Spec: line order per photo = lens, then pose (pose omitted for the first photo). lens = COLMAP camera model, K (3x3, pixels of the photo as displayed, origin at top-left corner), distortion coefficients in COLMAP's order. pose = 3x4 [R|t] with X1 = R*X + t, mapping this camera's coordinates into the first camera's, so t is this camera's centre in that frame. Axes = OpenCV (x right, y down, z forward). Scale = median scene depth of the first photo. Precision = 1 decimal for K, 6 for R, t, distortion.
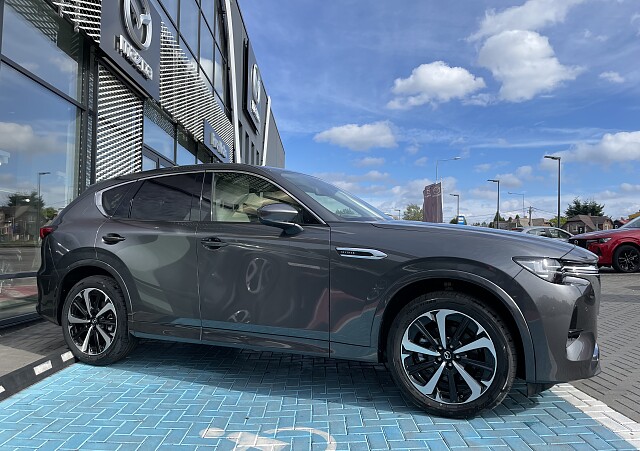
lens RADIAL K [[486.8, 0, 319.3], [0, 486.8, 225.0], [0, 0, 1]] dist [0.070203, -0.095113]
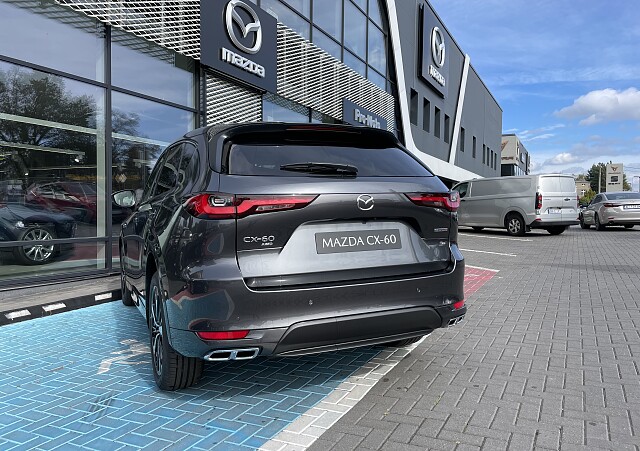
lens RADIAL K [[486.8, 0, 318.4], [0, 486.8, 224.0], [0, 0, 1]] dist [0.070203, -0.095113]
pose [[0.884640, 0.003393, -0.466262, 0.295399], [0.029144, 0.997616, 0.062556, -0.006663], [0.465362, -0.068929, 0.882432, -0.015622]]
